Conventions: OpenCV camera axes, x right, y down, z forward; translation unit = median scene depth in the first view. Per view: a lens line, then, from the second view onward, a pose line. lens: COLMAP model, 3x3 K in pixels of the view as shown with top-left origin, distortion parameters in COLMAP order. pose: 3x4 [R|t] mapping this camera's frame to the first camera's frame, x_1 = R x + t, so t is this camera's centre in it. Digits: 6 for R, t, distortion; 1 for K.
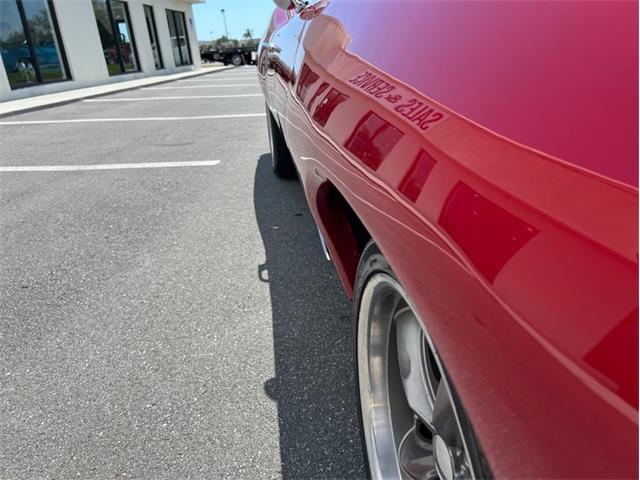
lens RADIAL K [[484.2, 0, 324.1], [0, 484.2, 242.5], [0, 0, 1]] dist [0.050823, -0.058627]
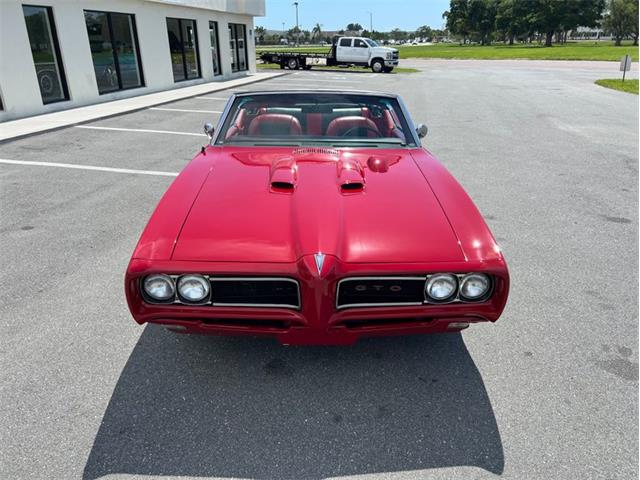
lens RADIAL K [[484.2, 0, 317.3], [0, 484.2, 244.5], [0, 0, 1]] dist [0.050823, -0.058627]
pose [[0.987191, 0.111647, -0.113966, 0.092393], [-0.109849, 0.993706, 0.021958, -0.001873], [0.115700, -0.009158, 0.993242, -0.165601]]
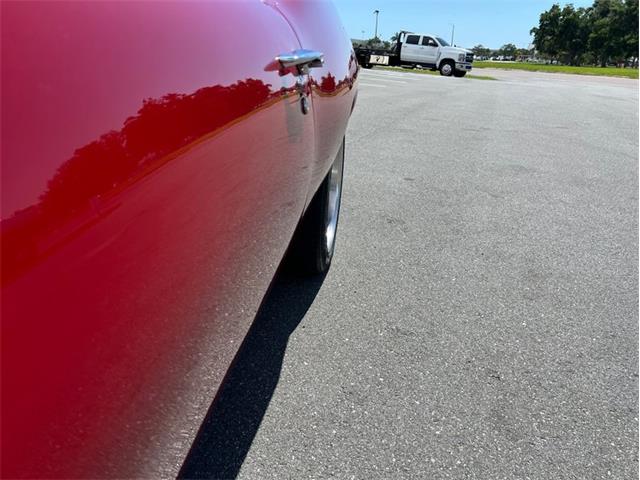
lens RADIAL K [[484.2, 0, 324.8], [0, 484.2, 241.5], [0, 0, 1]] dist [0.050823, -0.058627]
pose [[0.951654, 0.214362, -0.220009, 0.126674], [-0.216177, 0.976222, 0.016084, -0.053362], [0.218226, 0.032255, 0.975365, 0.108093]]
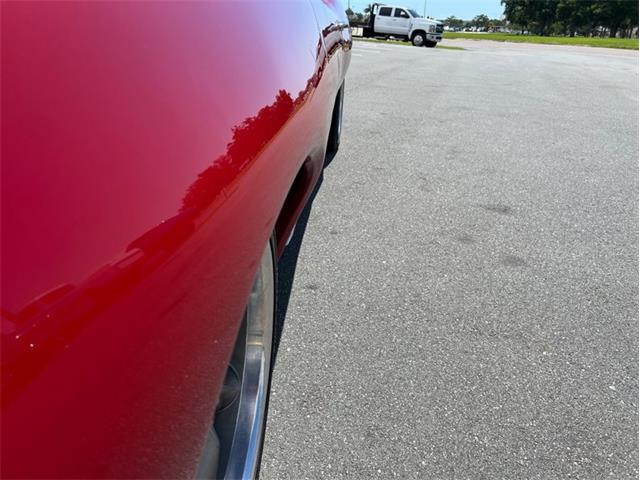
lens RADIAL K [[484.2, 0, 325.1], [0, 484.2, 238.9], [0, 0, 1]] dist [0.050823, -0.058627]
pose [[0.966326, 0.194750, -0.168184, 0.141348], [-0.189067, 0.980725, 0.049327, -0.013250], [0.174548, -0.015868, 0.984521, 0.009371]]
